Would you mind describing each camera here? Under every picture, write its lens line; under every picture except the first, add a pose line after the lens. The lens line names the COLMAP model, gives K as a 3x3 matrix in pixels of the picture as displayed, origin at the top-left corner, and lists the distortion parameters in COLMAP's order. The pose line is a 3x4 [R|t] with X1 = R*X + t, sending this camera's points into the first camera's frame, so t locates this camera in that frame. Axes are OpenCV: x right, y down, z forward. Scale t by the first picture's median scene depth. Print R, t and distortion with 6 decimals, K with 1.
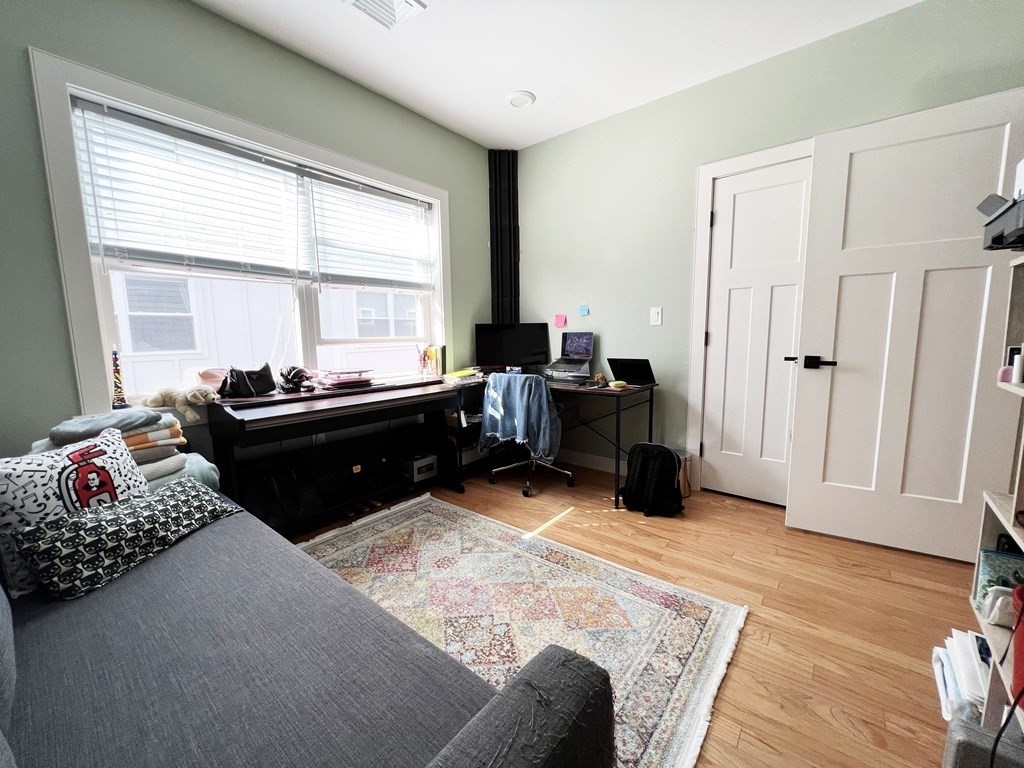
lens RADIAL K [[414.9, 0, 513.2], [0, 414.9, 381.1], [0, 0, 1]] dist [0.002988, 0.000286]
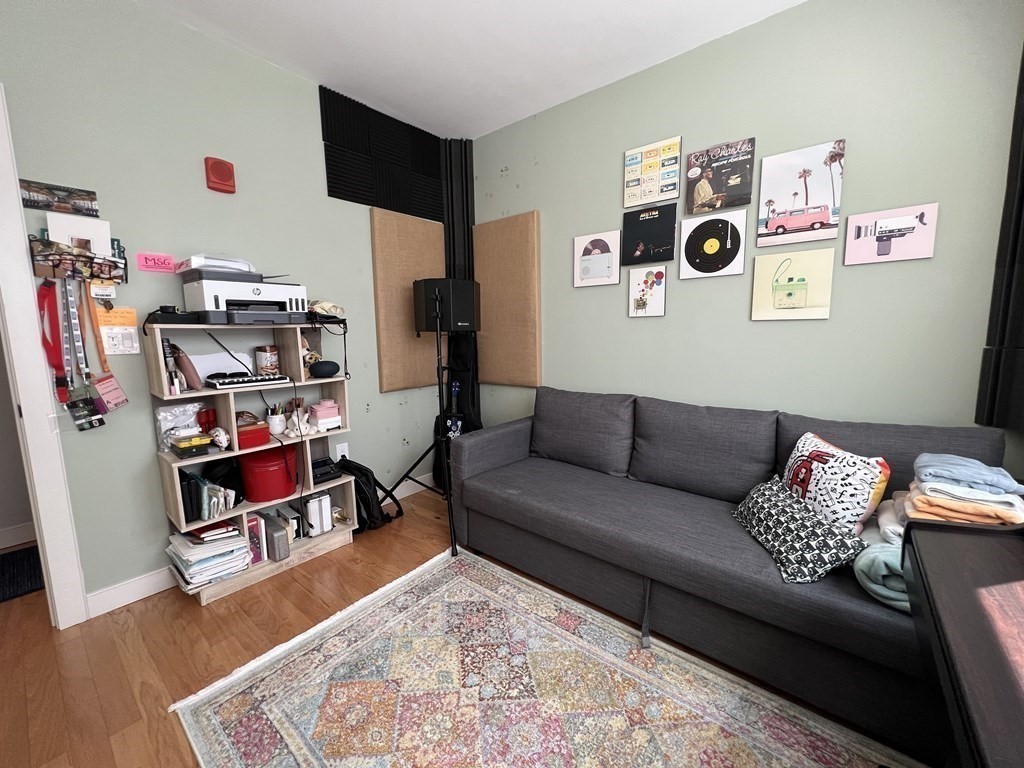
lens RADIAL K [[414.9, 0, 511.8], [0, 414.9, 386.5], [0, 0, 1]] dist [0.002988, 0.000286]
pose [[-0.999737, 0.020035, 0.011153, -0.154059], [0.022227, 0.966257, 0.256620, -0.299621], [-0.005635, 0.256800, -0.966448, 1.859757]]
